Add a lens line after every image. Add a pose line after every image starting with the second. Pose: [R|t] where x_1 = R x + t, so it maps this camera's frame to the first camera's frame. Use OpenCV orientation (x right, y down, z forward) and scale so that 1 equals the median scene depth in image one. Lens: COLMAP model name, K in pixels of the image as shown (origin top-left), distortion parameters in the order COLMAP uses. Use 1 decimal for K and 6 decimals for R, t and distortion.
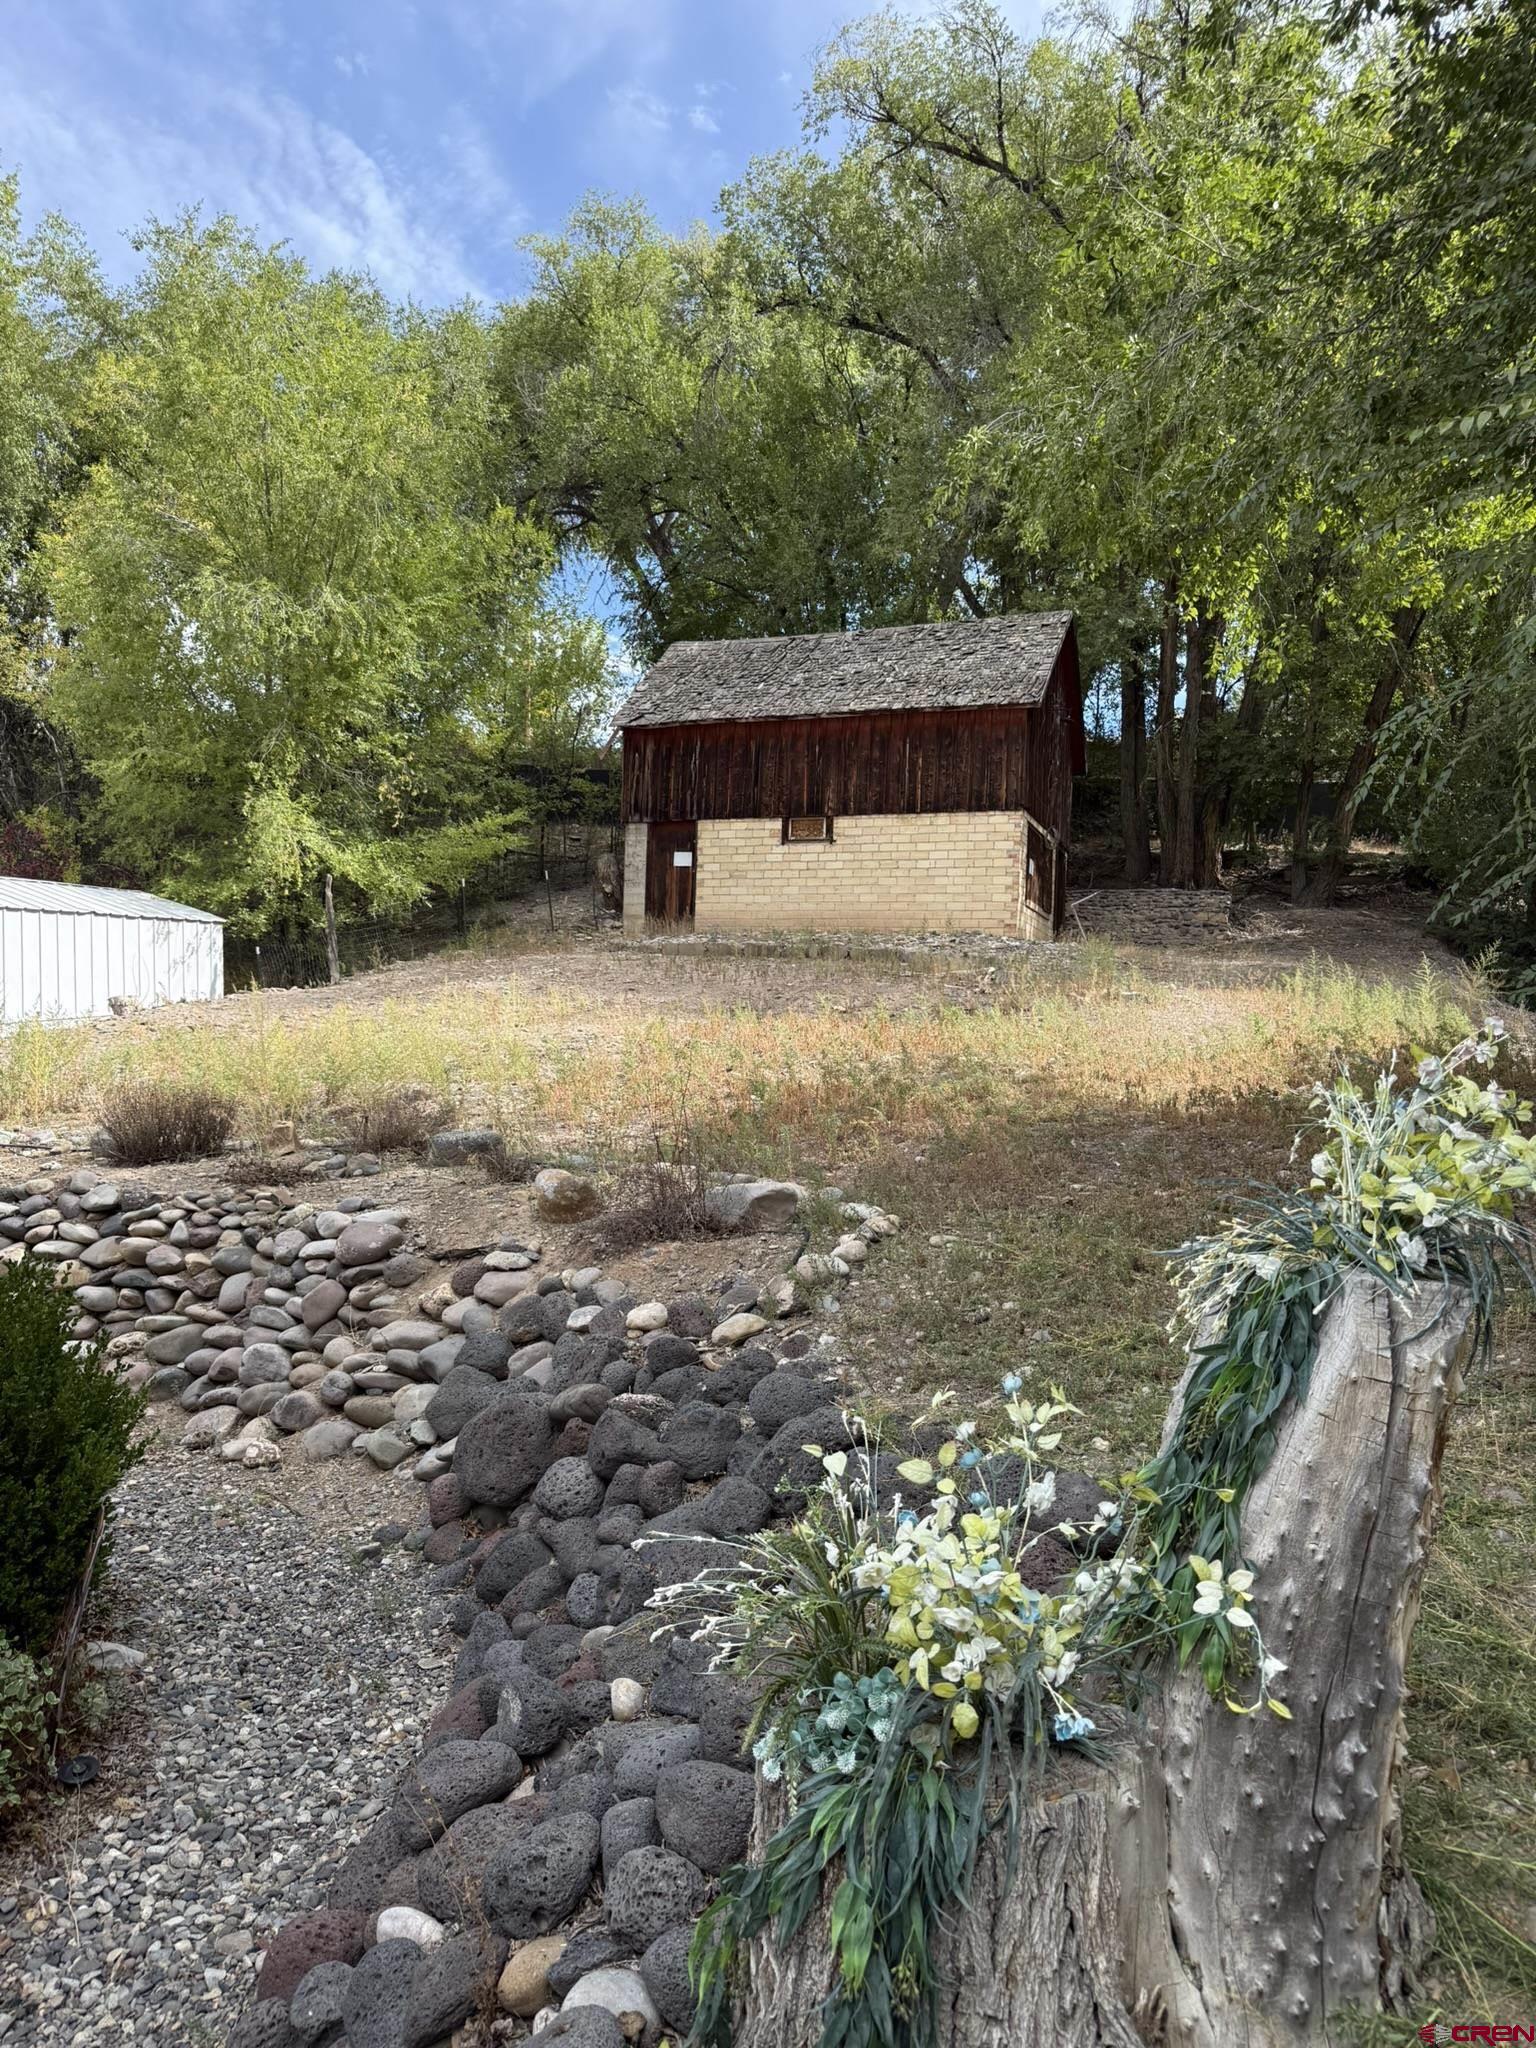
lens RADIAL K [[1451.0, 0, 767.3], [0, 1451.0, 1035.4], [0, 0, 1]] dist [0.035276, -0.042832]
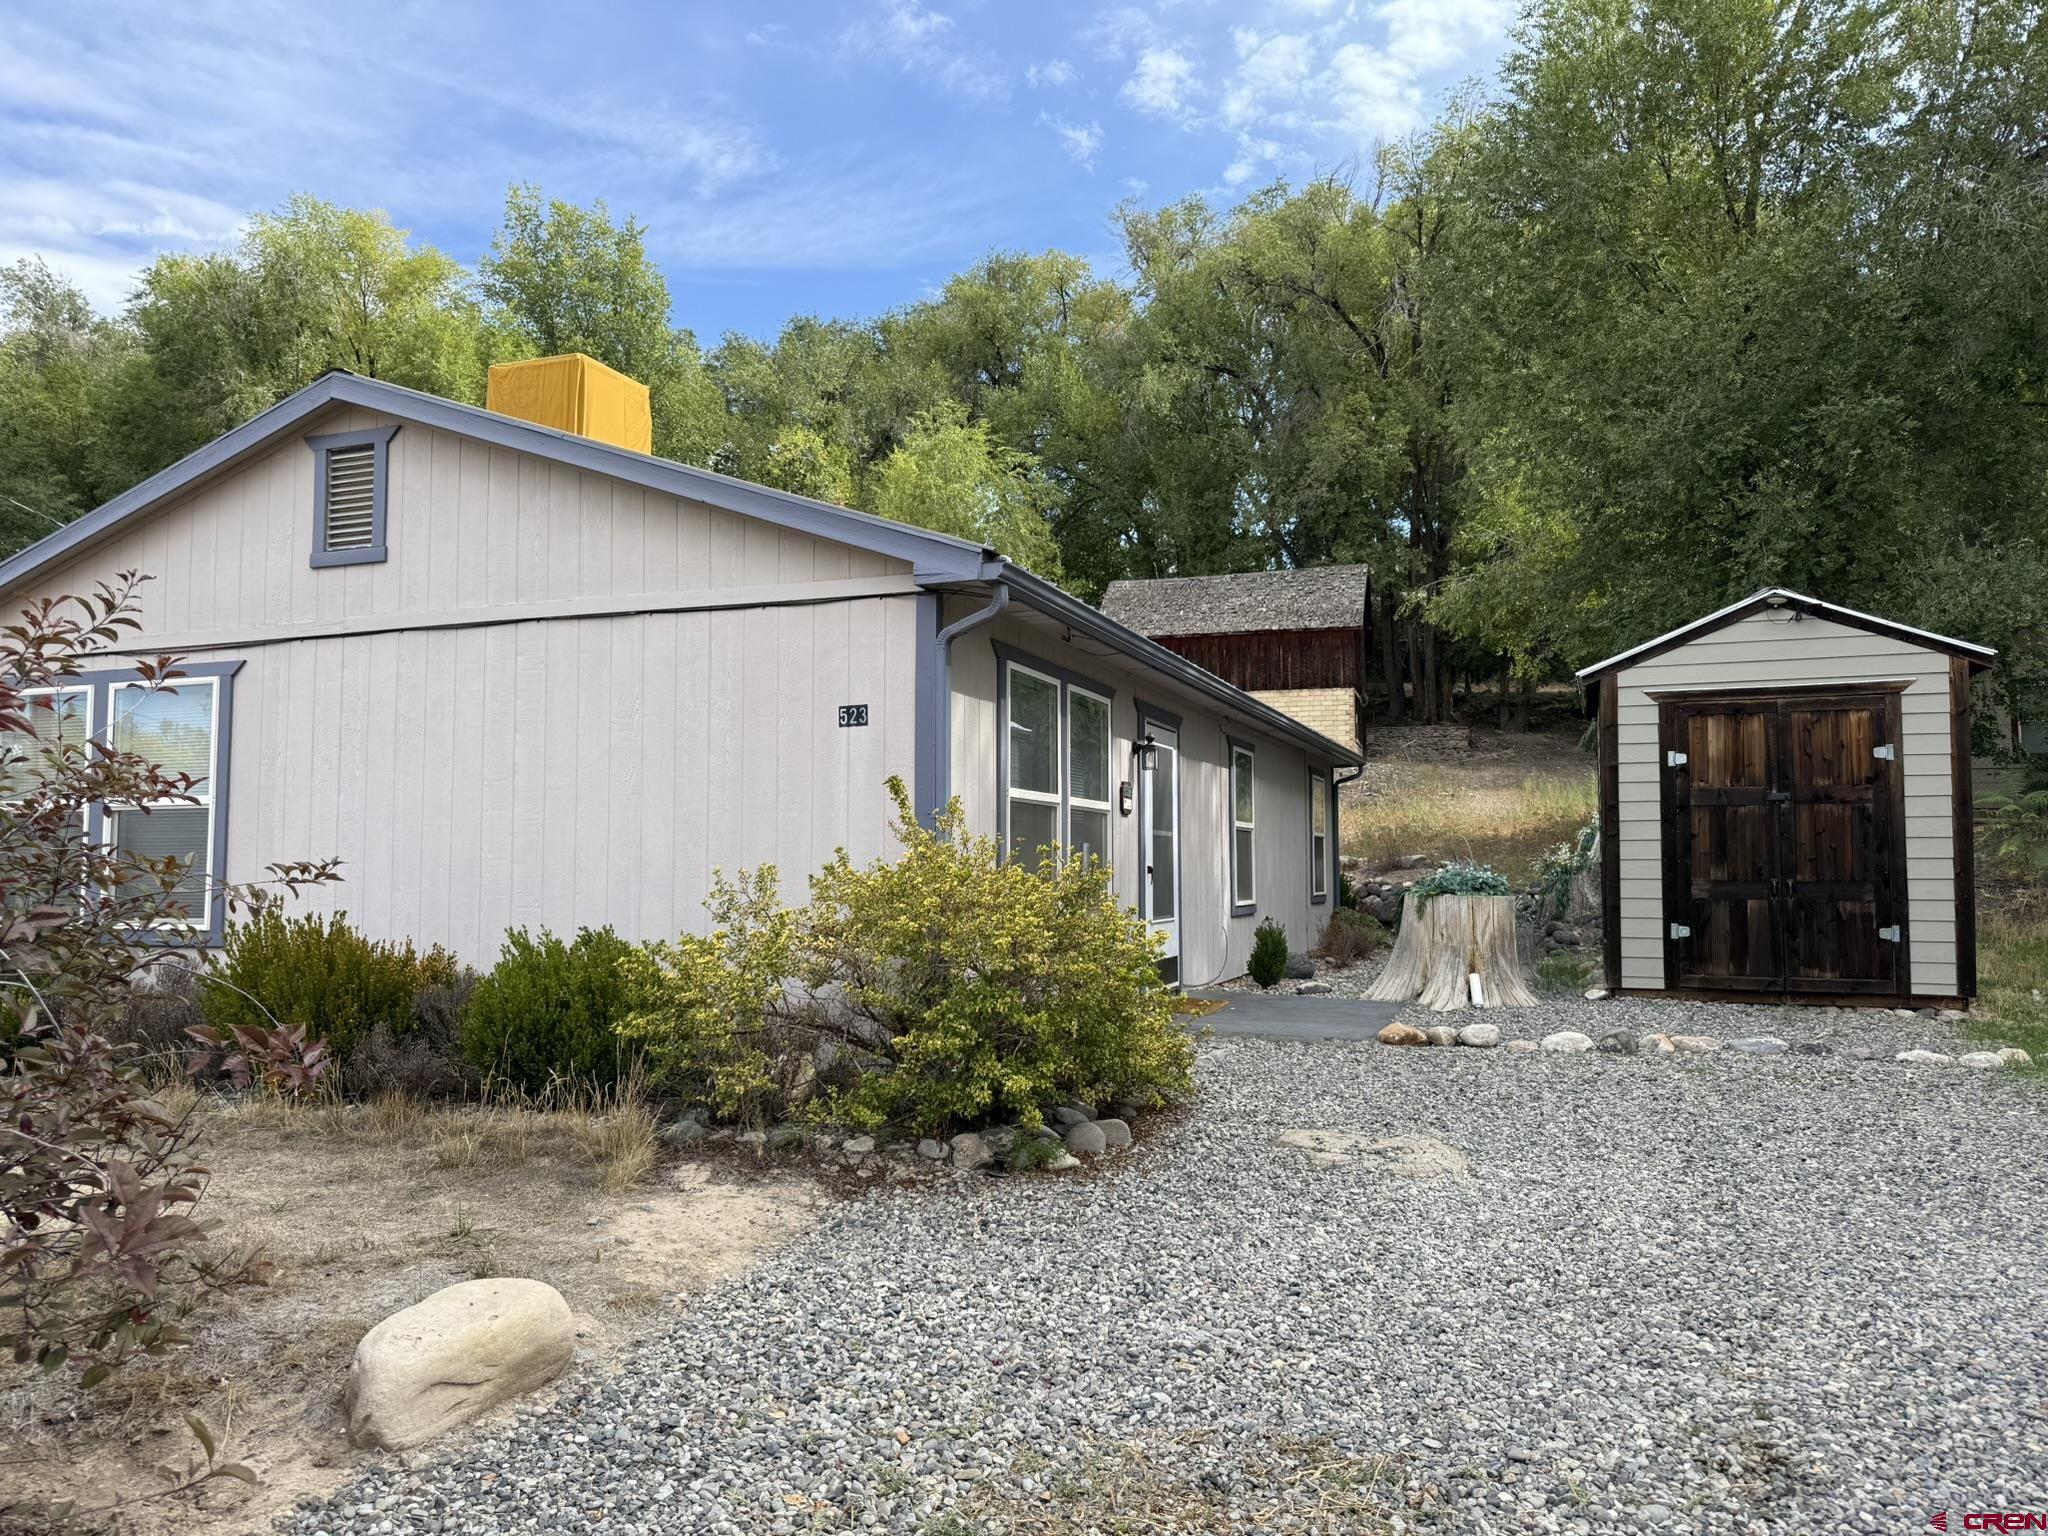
lens RADIAL K [[1451.0, 0, 994.9], [0, 1451.0, 777.7], [0, 0, 1]] dist [0.035276, -0.042832]
pose [[0.998137, -0.032257, 0.051783, -0.323631], [0.034323, 0.998629, -0.039519, 0.005549], [-0.050437, 0.041222, 0.997876, -0.659204]]
